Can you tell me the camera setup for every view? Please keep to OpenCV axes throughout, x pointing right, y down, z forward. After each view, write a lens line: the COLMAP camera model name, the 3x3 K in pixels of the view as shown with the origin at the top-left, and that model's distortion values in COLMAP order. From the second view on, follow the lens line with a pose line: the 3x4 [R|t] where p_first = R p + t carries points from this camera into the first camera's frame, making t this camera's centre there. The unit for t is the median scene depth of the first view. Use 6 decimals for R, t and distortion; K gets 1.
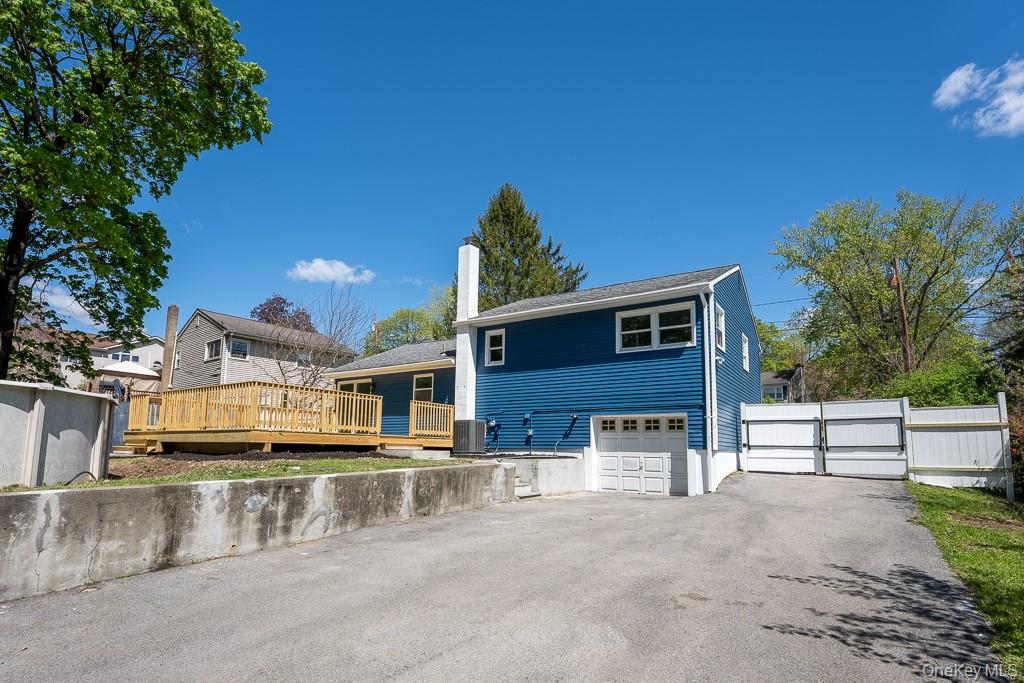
lens RADIAL K [[488.3, 0, 512.0], [0, 488.3, 341.5], [0, 0, 1]] dist [-0.023298, -0.000091]
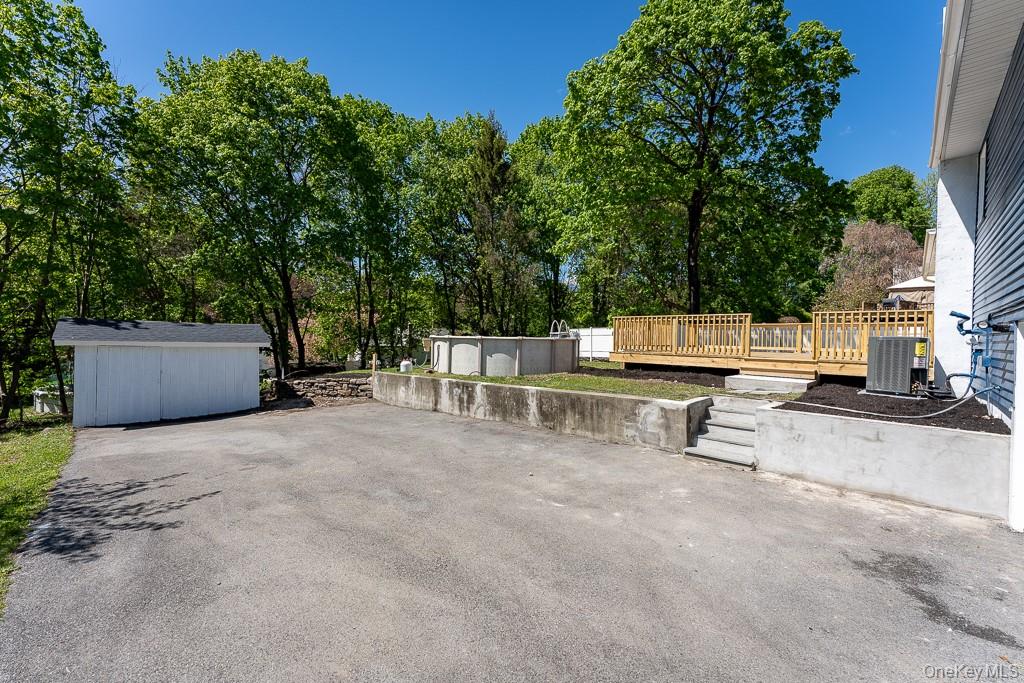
lens RADIAL K [[415.9, 0, 515.3], [0, 415.9, 341.9], [0, 0, 1]] dist [-0.024520, 0.002689]
pose [[-0.146302, -0.006773, -0.989217, 1.096970], [0.187415, 0.981677, -0.034440, 0.227823], [0.971325, -0.190432, -0.142352, 1.466755]]
